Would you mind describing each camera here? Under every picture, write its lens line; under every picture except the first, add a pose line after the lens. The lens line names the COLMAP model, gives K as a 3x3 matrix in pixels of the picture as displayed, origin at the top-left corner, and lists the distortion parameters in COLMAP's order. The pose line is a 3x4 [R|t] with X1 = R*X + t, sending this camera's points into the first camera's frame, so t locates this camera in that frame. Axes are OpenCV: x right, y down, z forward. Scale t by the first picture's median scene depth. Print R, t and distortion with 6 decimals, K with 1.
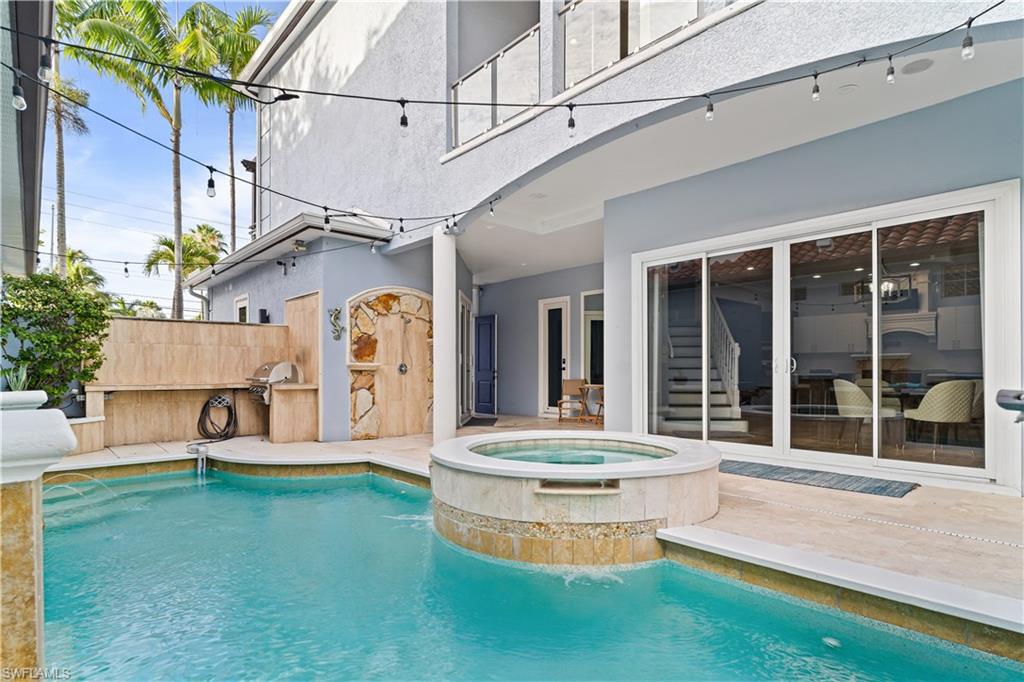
lens RADIAL K [[534.3, 0, 531.2], [0, 534.3, 358.3], [0, 0, 1]] dist [-0.008157, -0.001550]
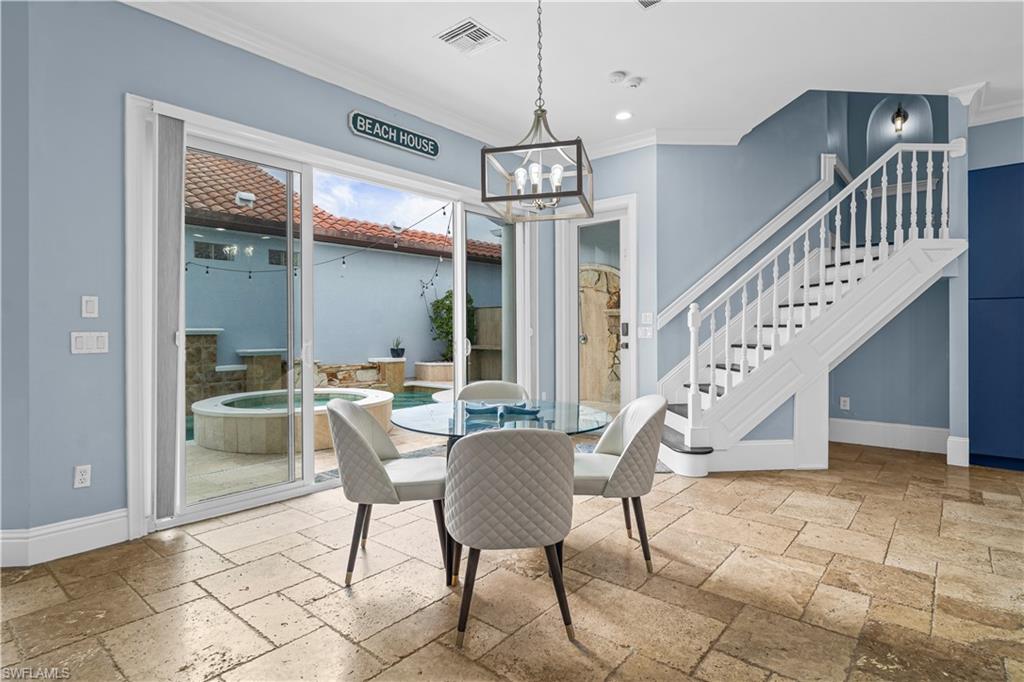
lens RADIAL K [[534.3, 0, 506.3], [0, 534.3, 337.1], [0, 0, 1]] dist [-0.008157, -0.001550]
pose [[0.133431, 0.018390, -0.990887, 0.893283], [0.023143, 0.999497, 0.021666, -0.012265], [0.990788, -0.025823, 0.132938, 0.760750]]
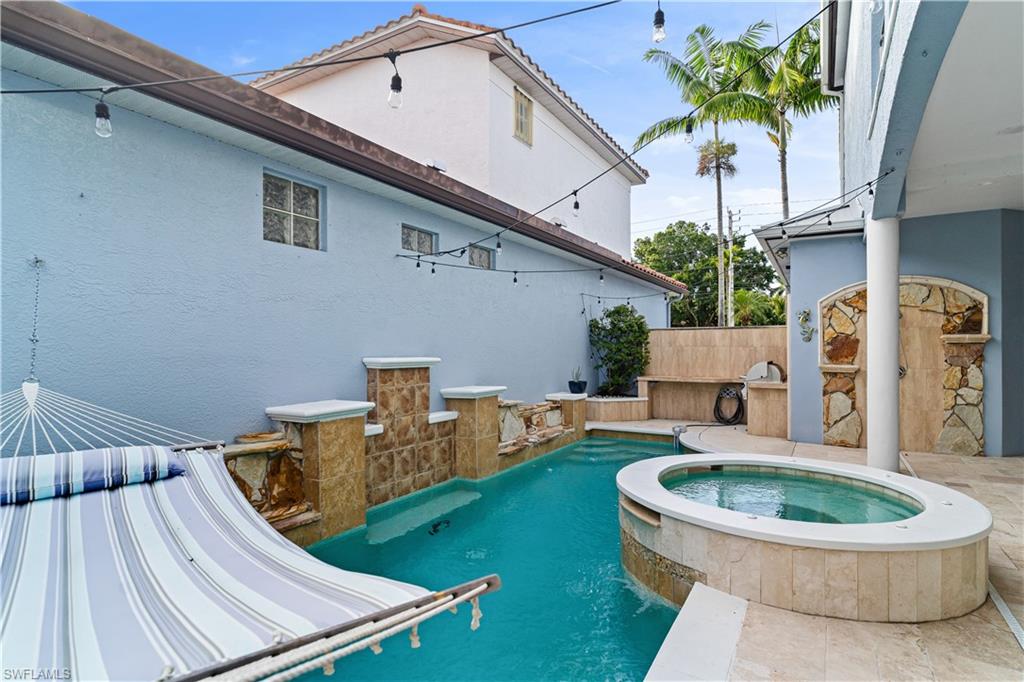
lens RADIAL K [[534.3, 0, 517.8], [0, 534.3, 349.7], [0, 0, 1]] dist [-0.008157, -0.001550]
pose [[0.297137, 0.005508, -0.954819, 0.423409], [0.016885, 0.999797, 0.011022, -0.038541], [0.954685, -0.019397, 0.296984, 0.182206]]
